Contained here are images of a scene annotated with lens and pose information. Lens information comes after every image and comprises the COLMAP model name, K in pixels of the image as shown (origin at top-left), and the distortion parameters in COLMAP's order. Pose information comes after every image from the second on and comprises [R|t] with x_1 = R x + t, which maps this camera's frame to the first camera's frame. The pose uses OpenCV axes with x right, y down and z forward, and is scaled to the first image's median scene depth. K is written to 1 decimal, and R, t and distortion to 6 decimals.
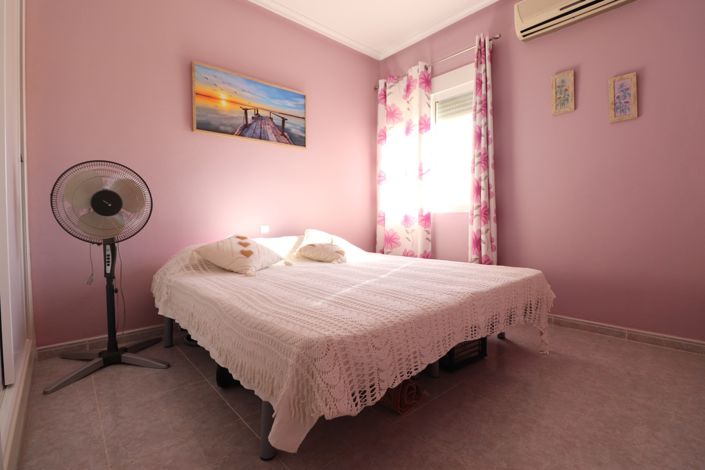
lens RADIAL K [[327.8, 0, 356.6], [0, 327.8, 230.7], [0, 0, 1]] dist [-0.013153, -0.007031]
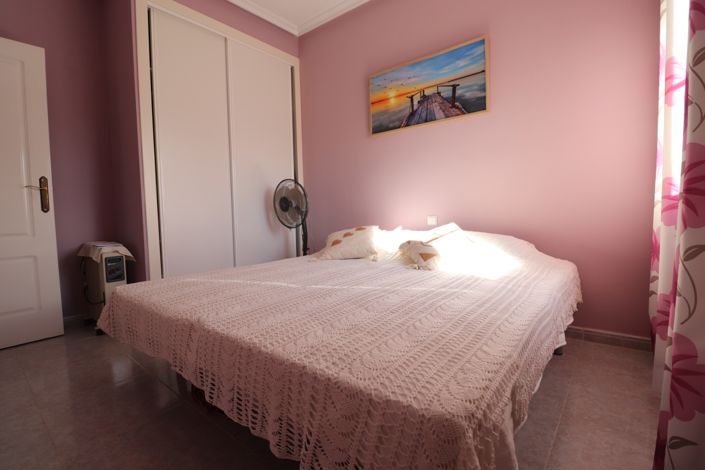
lens RADIAL K [[327.8, 0, 355.9], [0, 327.8, 233.0], [0, 0, 1]] dist [-0.013153, -0.007031]
pose [[0.156473, 0.070441, -0.985167, 0.592385], [0.000669, 0.997446, 0.071425, -0.034111], [0.987682, -0.011835, 0.156026, 0.646080]]
